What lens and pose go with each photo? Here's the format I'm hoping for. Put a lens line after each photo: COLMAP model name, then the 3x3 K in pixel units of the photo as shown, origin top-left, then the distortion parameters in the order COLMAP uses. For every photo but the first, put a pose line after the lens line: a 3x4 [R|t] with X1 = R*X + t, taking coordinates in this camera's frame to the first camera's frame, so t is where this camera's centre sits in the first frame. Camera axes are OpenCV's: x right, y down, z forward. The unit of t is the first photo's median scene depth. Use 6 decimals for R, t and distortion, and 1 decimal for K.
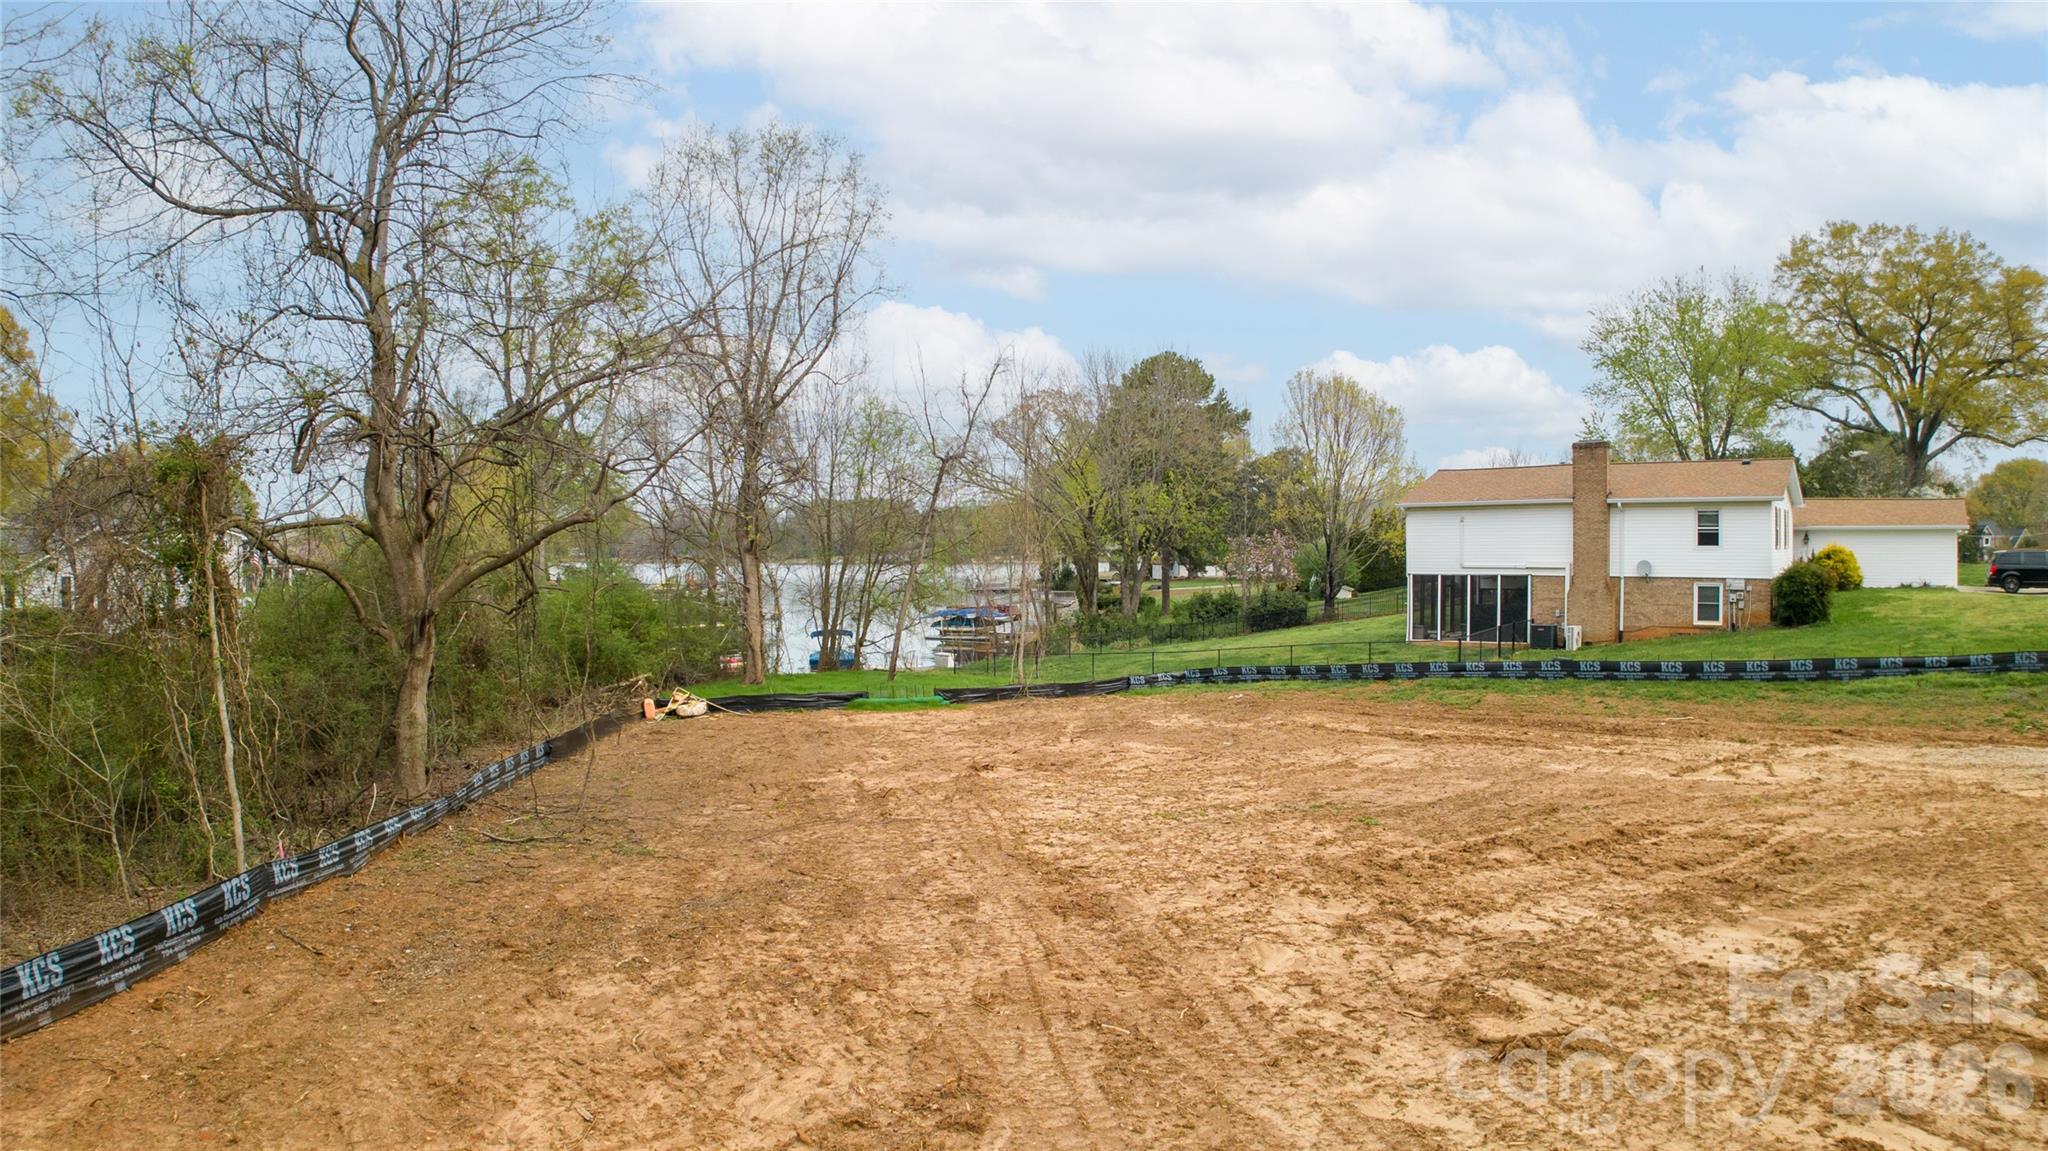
lens RADIAL K [[1171.9, 0, 1024.0], [0, 1171.9, 575.5], [0, 0, 1]] dist [-0.129879, -0.045341]
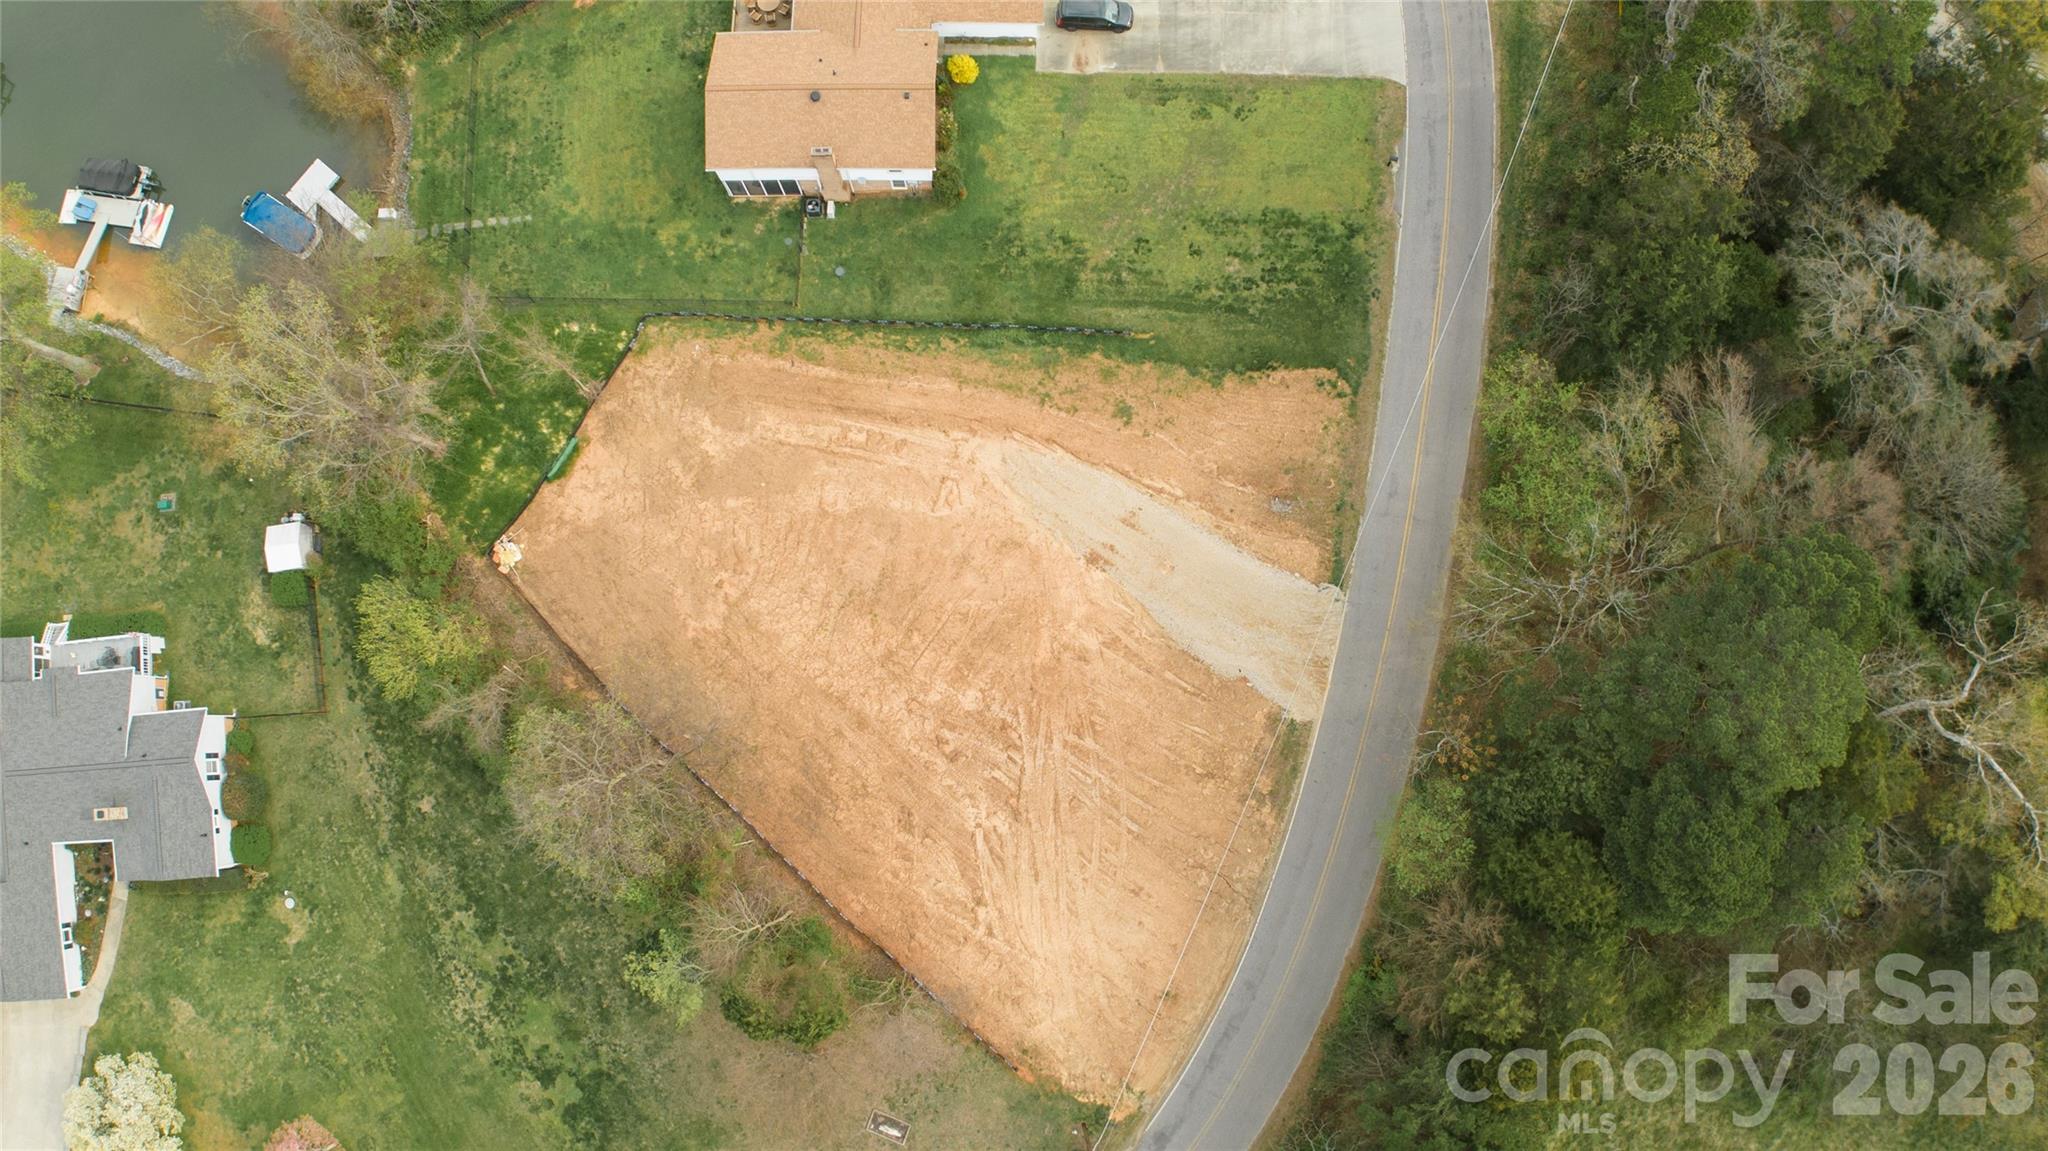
lens RADIAL K [[1171.9, 0, 1024.0], [0, 1171.9, 575.5], [0, 0, 1]] dist [-0.129879, -0.045341]
pose [[0.772747, -0.630974, 0.068805, 0.527506], [0.014993, 0.126518, 0.991851, -3.895381], [-0.634537, -0.765418, 0.107227, 0.374257]]
